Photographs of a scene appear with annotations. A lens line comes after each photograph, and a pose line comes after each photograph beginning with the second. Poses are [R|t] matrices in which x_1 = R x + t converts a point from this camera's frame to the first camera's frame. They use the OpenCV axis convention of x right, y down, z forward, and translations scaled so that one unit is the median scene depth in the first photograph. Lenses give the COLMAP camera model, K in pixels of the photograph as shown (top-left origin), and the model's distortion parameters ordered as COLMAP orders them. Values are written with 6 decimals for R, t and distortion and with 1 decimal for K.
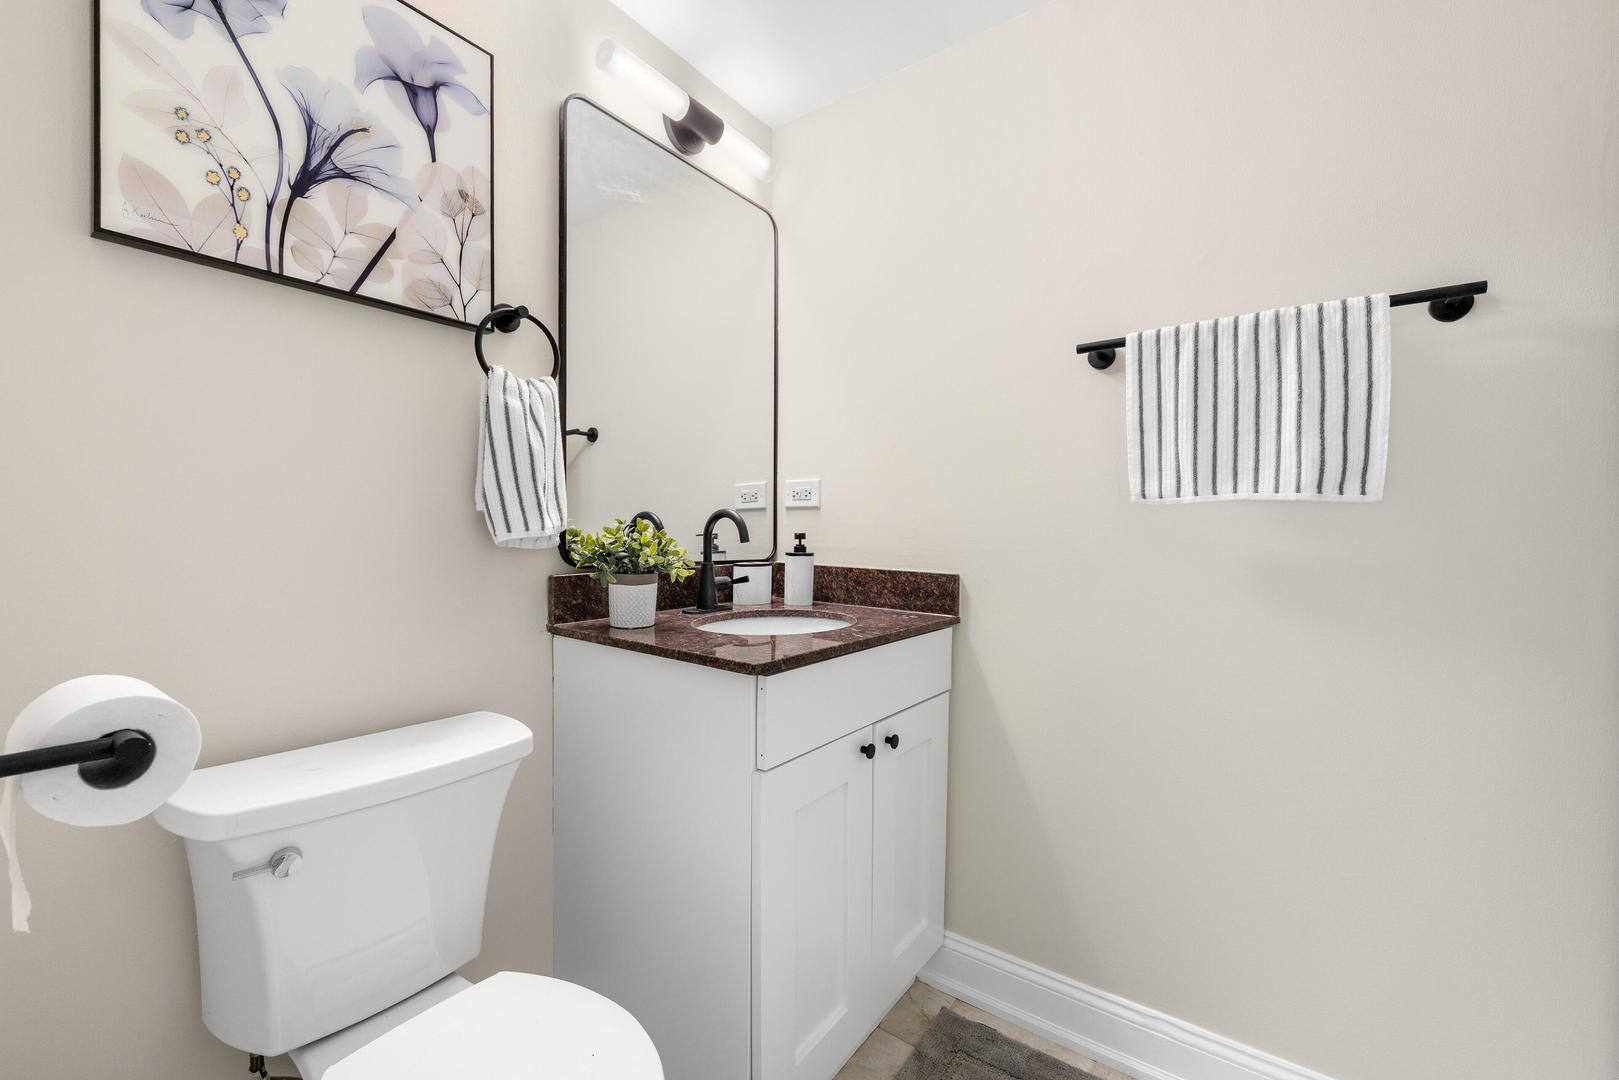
lens RADIAL K [[655.8, 0, 812.4], [0, 655.8, 537.2], [0, 0, 1]] dist [0.000484, -0.000045]
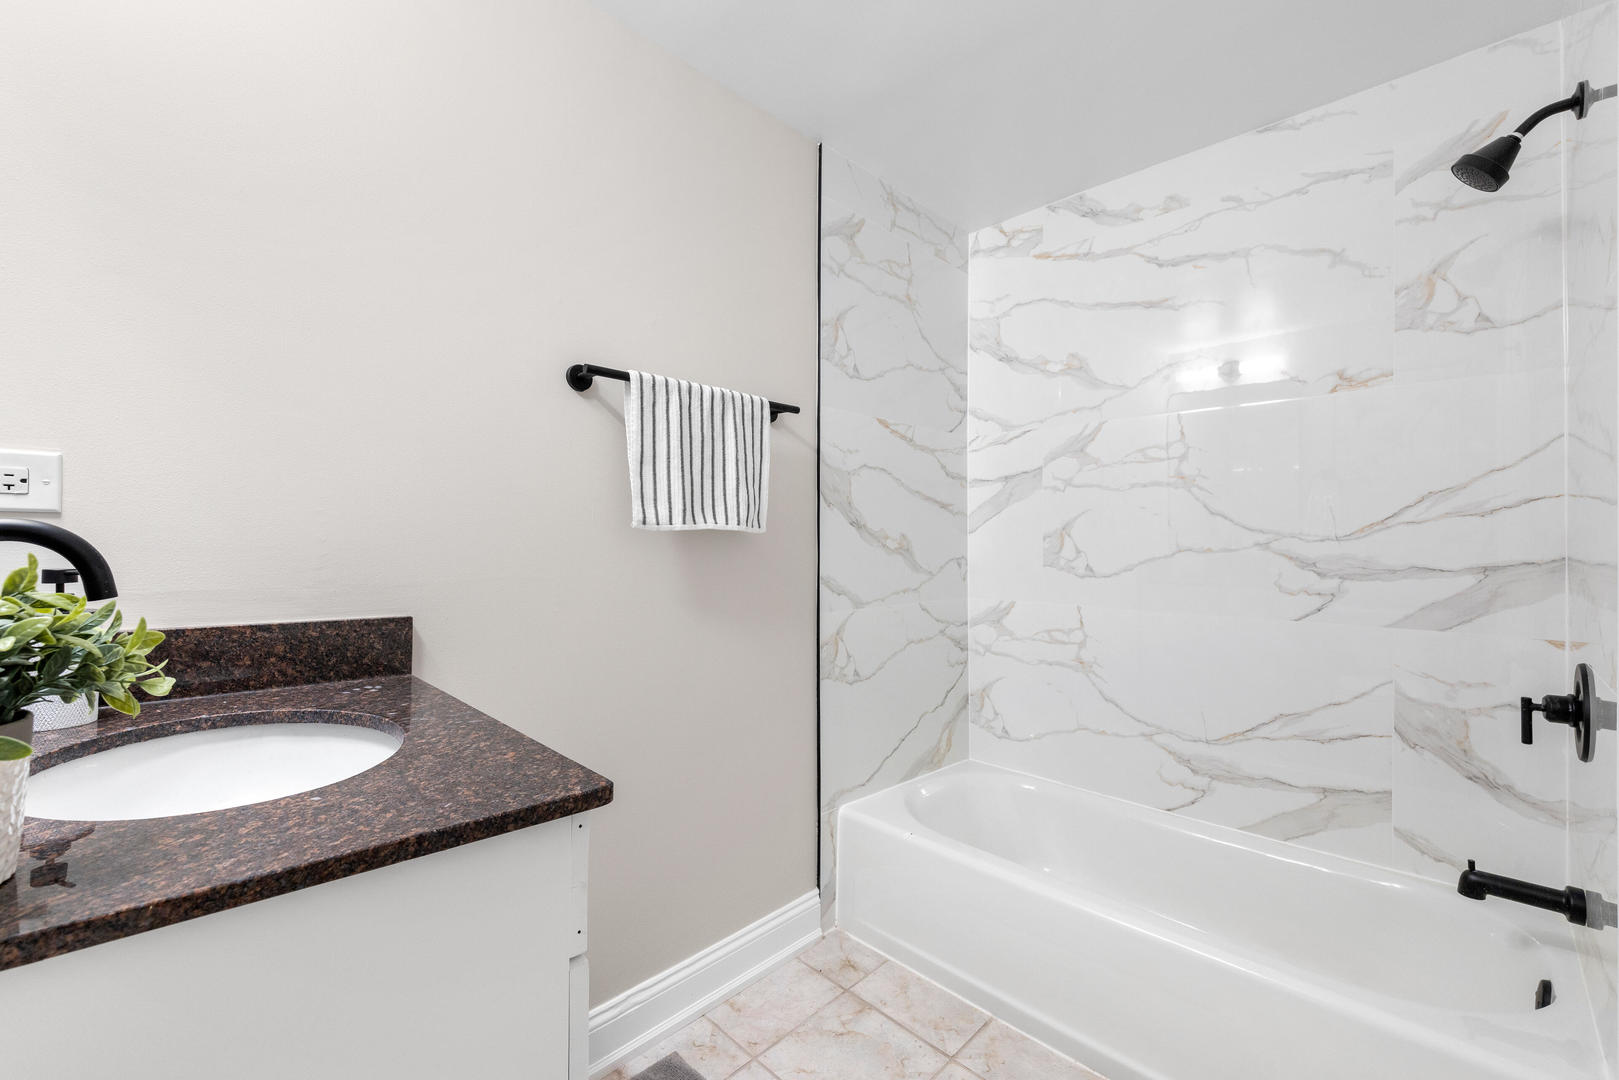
lens RADIAL K [[655.8, 0, 812.9], [0, 655.8, 537.5], [0, 0, 1]] dist [0.000484, -0.000045]
pose [[0.145957, 0.001871, 0.989289, -0.542321], [0.008376, 0.999960, -0.003127, -0.031186], [-0.989255, 0.008743, 0.145936, 0.554980]]
